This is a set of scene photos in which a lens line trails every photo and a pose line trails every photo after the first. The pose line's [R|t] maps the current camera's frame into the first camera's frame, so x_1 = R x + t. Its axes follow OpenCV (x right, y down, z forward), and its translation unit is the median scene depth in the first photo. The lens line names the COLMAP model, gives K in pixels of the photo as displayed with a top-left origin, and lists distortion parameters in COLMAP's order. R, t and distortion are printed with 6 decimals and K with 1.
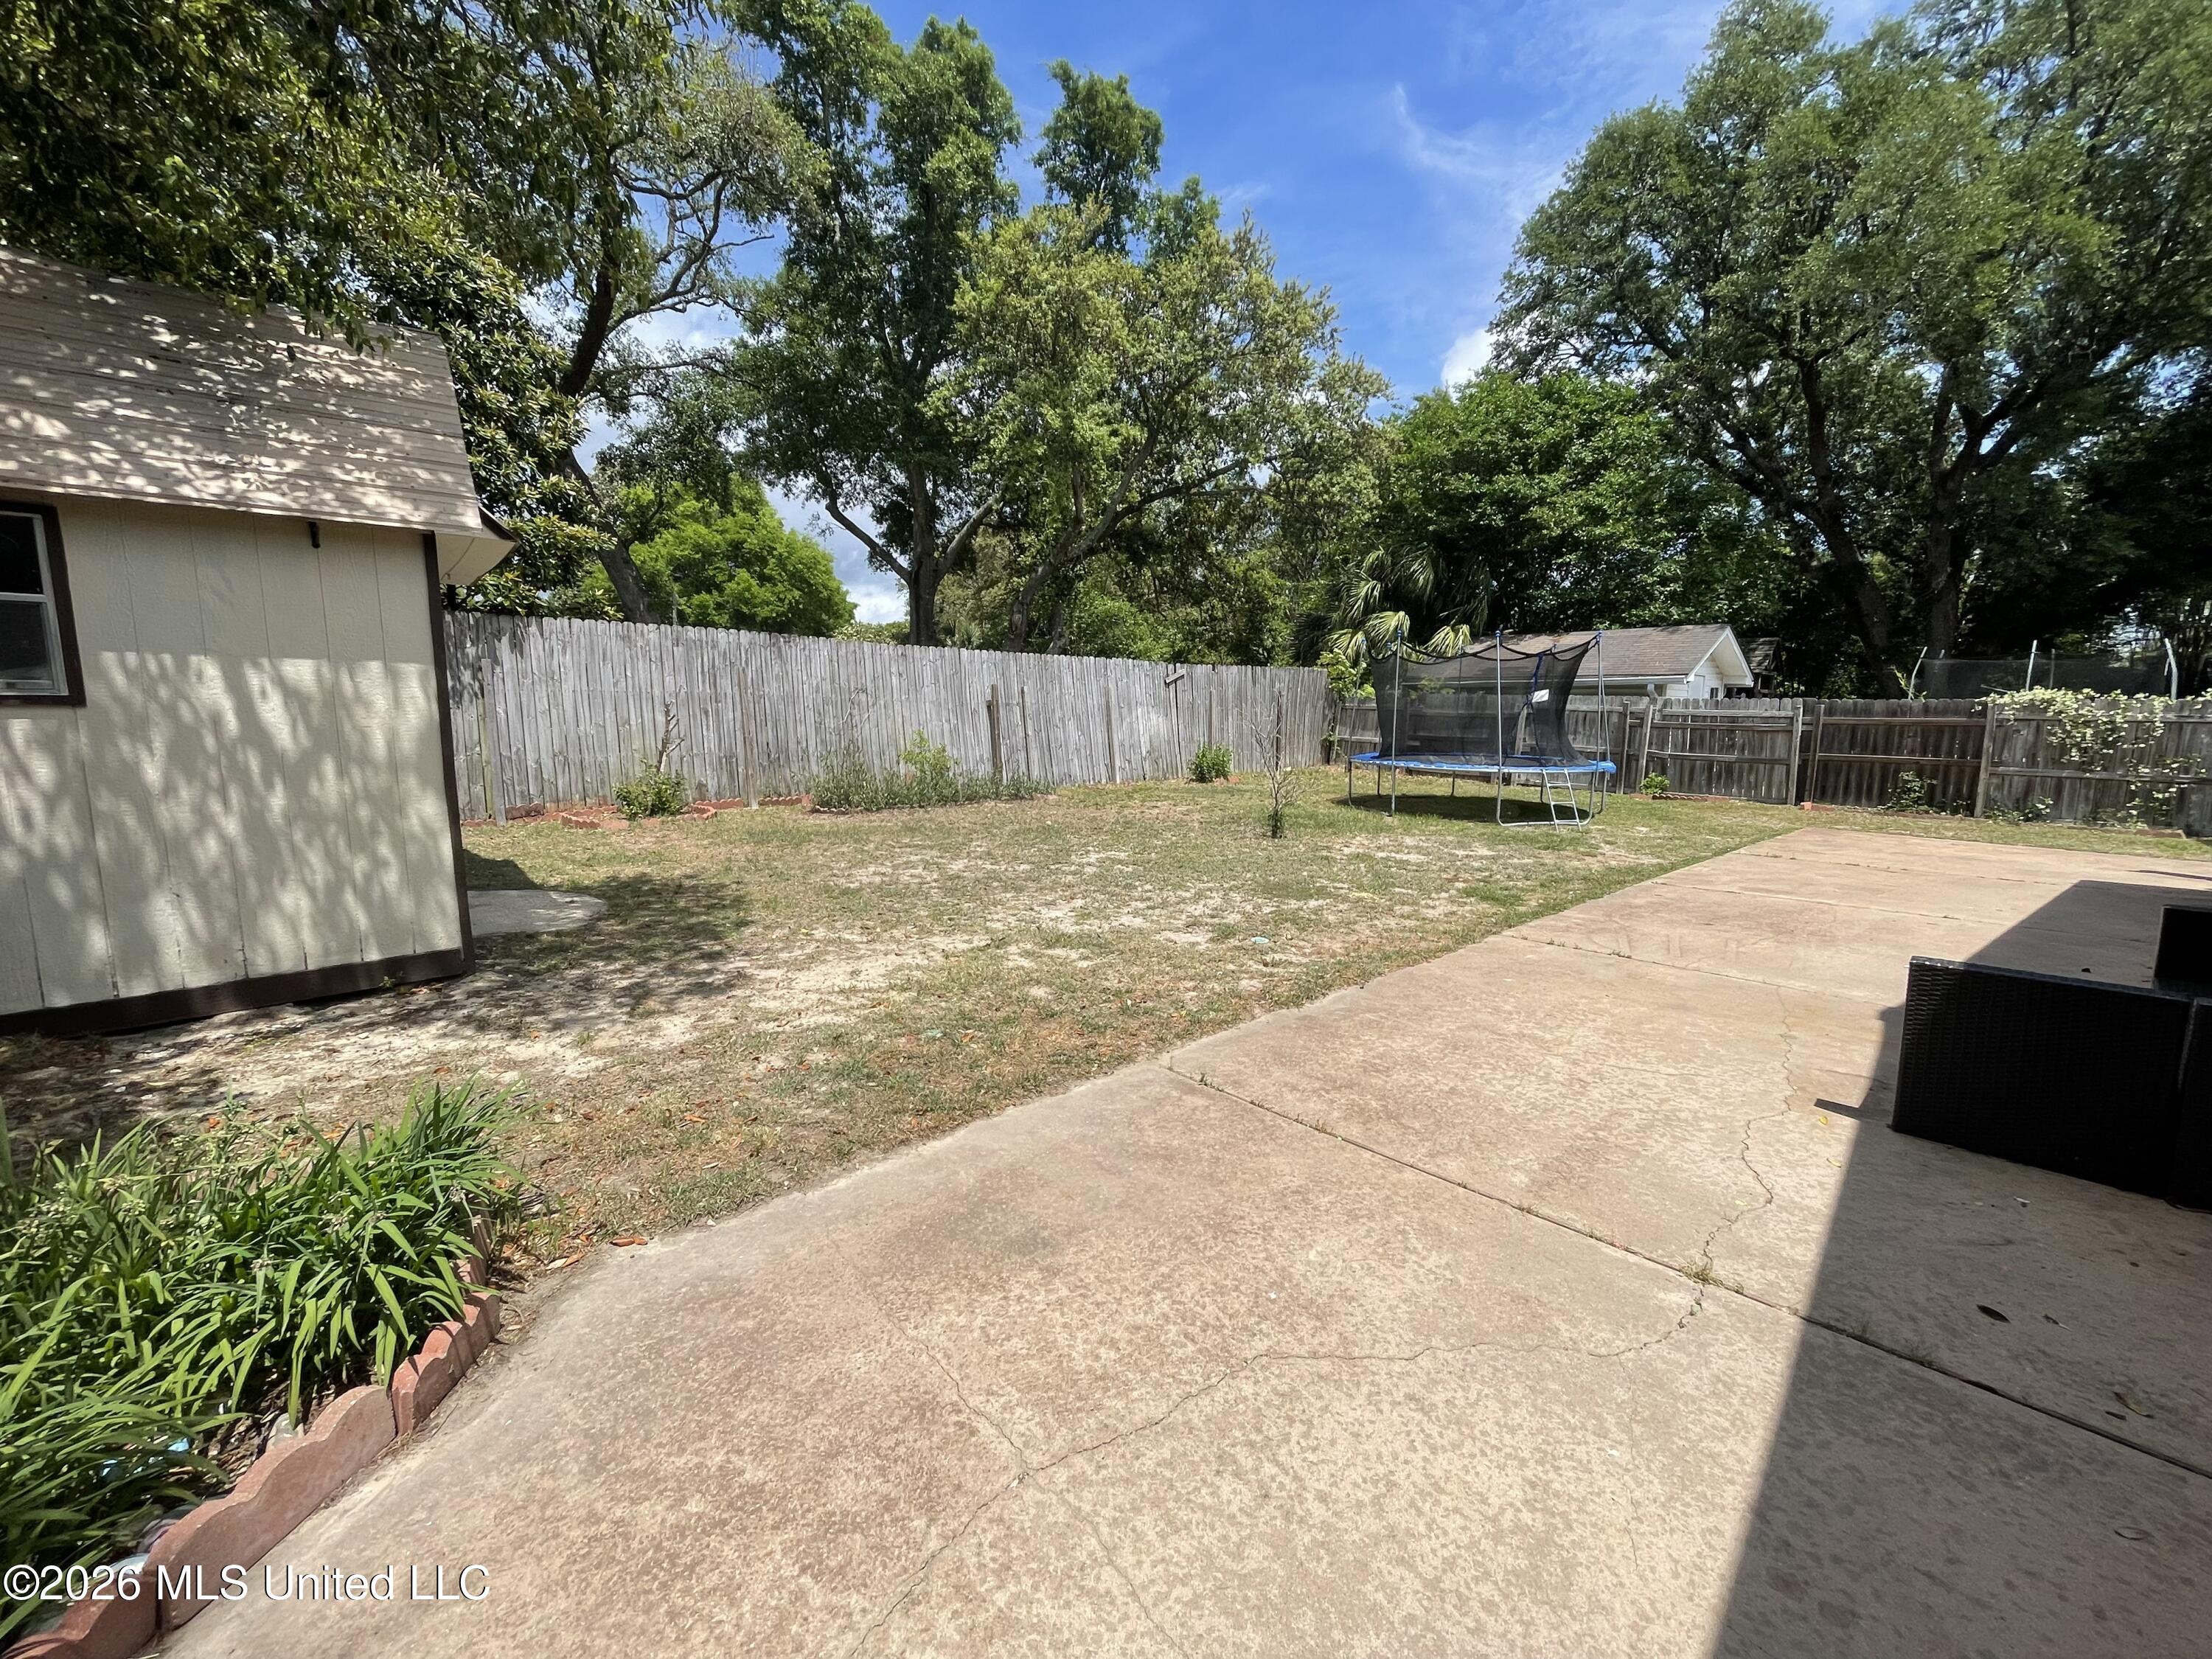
lens RADIAL K [[894.3, 0, 1099.6], [0, 894.3, 830.1], [0, 0, 1]] dist [0.002161, 0.000344]
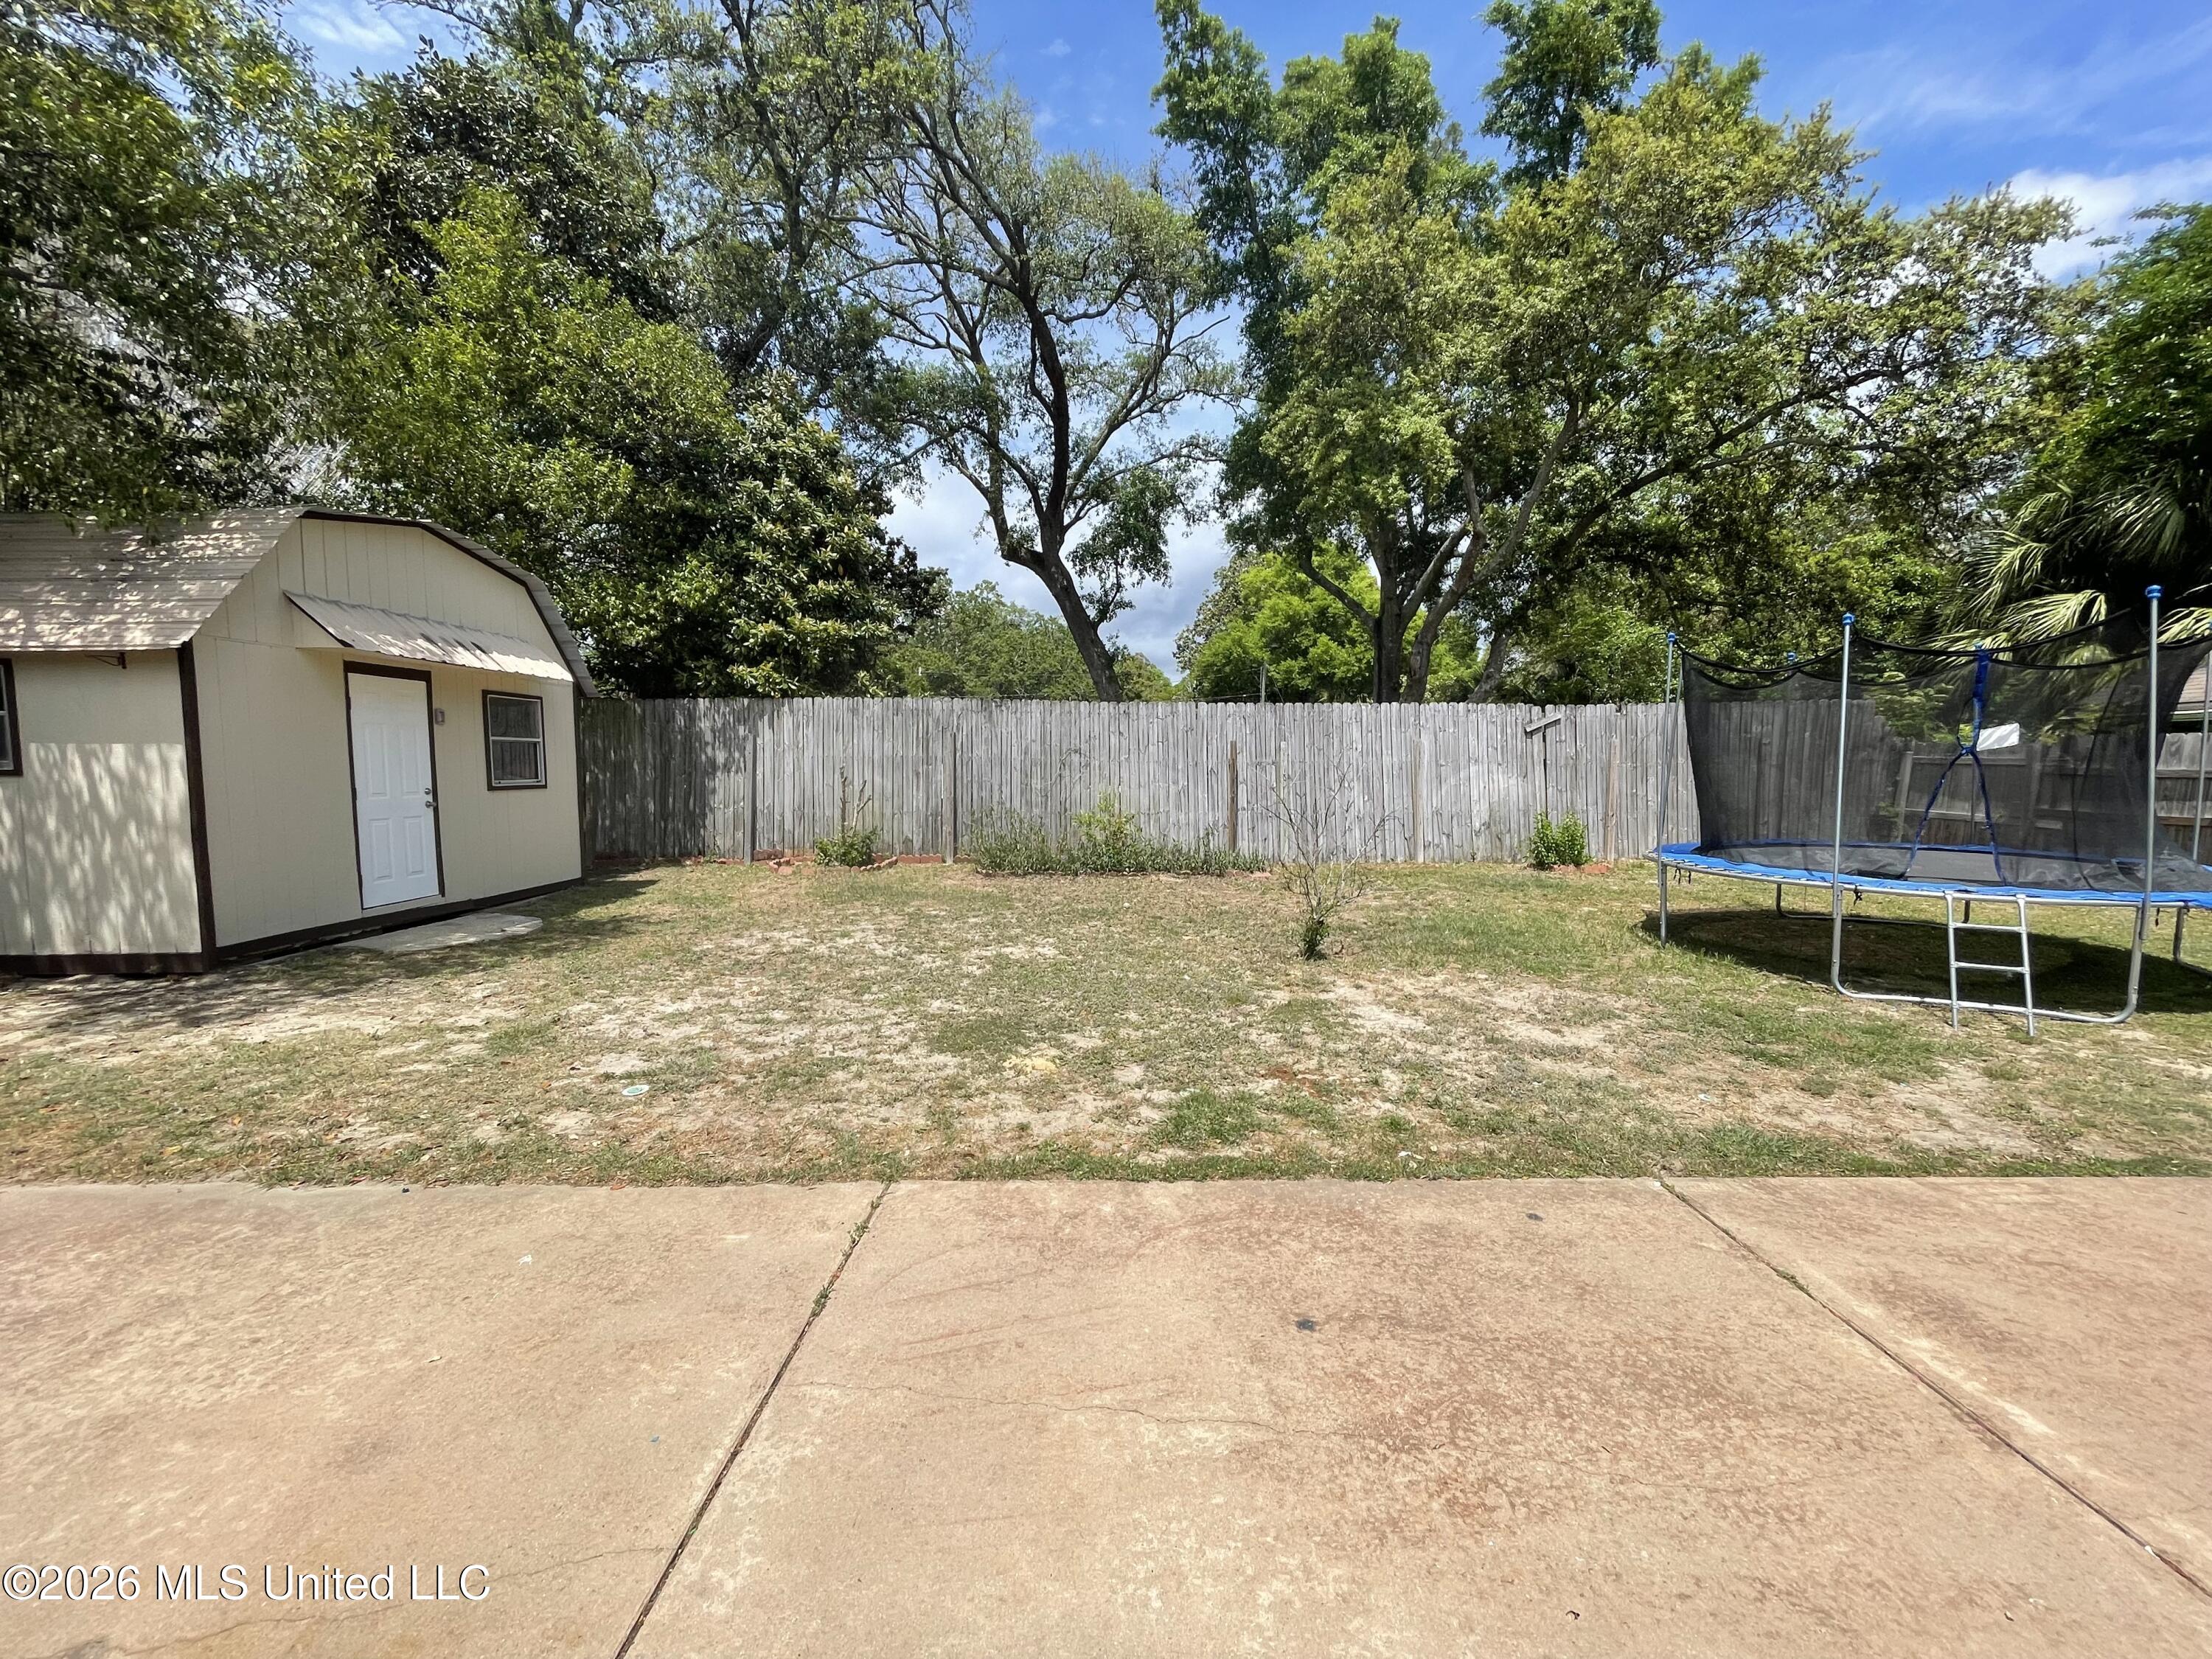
lens RADIAL K [[898.7, 0, 1112.9], [0, 898.7, 822.1], [0, 0, 1]] dist [-0.000641, -0.000178]
pose [[0.748946, 0.034170, -0.661749, 1.000290], [-0.082445, 0.995715, -0.041894, -0.100975], [0.657482, 0.085934, 0.748554, 0.733586]]
